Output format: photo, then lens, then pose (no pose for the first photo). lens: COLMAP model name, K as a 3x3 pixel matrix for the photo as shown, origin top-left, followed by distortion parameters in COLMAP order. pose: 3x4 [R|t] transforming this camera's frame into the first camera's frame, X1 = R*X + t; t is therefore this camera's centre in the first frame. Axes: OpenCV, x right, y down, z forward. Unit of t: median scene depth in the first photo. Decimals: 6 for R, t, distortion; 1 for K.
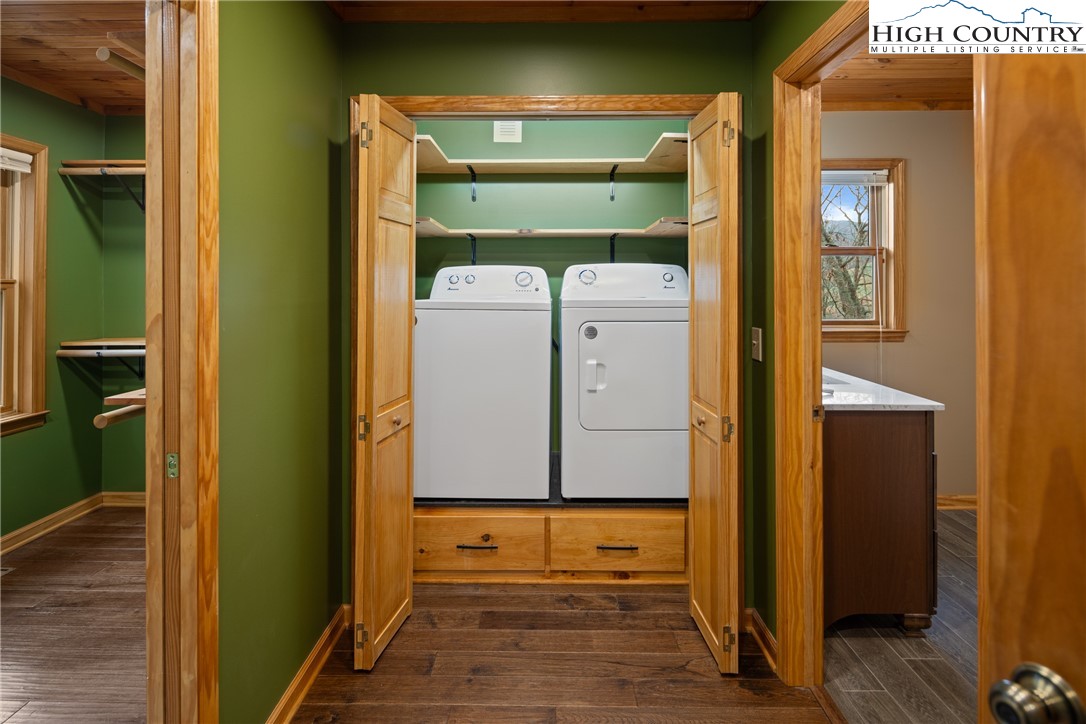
lens RADIAL K [[538.2, 0, 528.9], [0, 538.2, 284.0], [0, 0, 1]] dist [0.005818, -0.005867]
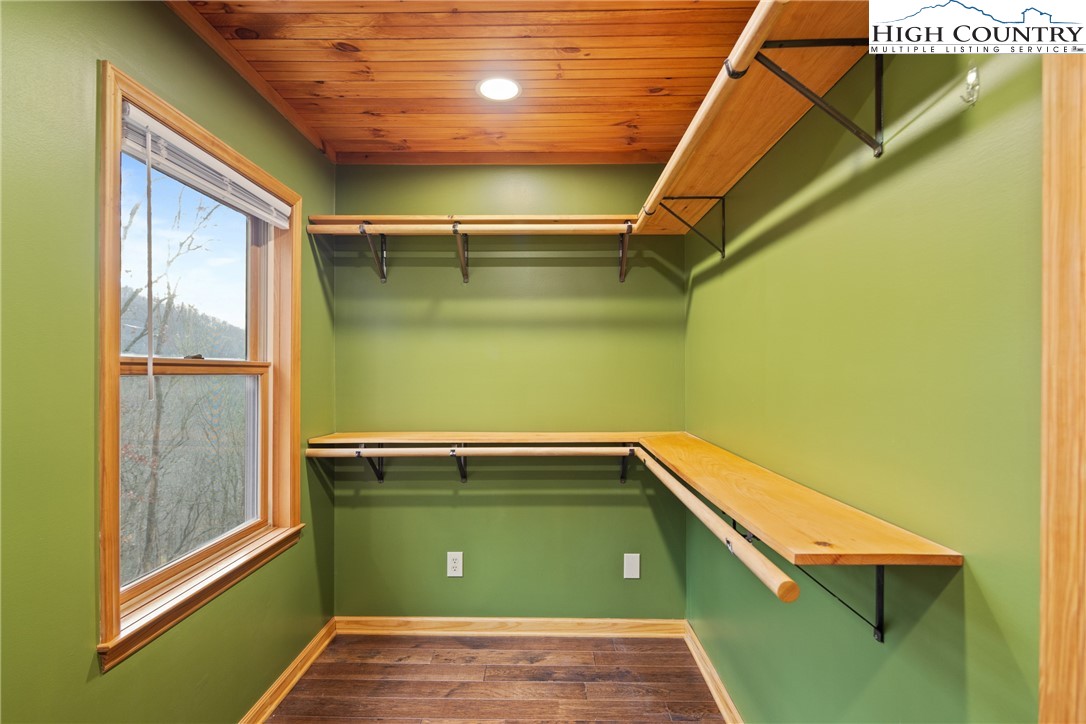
lens RADIAL K [[538.2, 0, 553.6], [0, 538.2, 368.6], [0, 0, 1]] dist [0.005818, -0.005867]
pose [[0.999999, 0.001462, -0.000371, -0.499704], [-0.001460, 0.999976, 0.006797, -0.004554], [0.000381, -0.006796, 0.999977, 0.186173]]
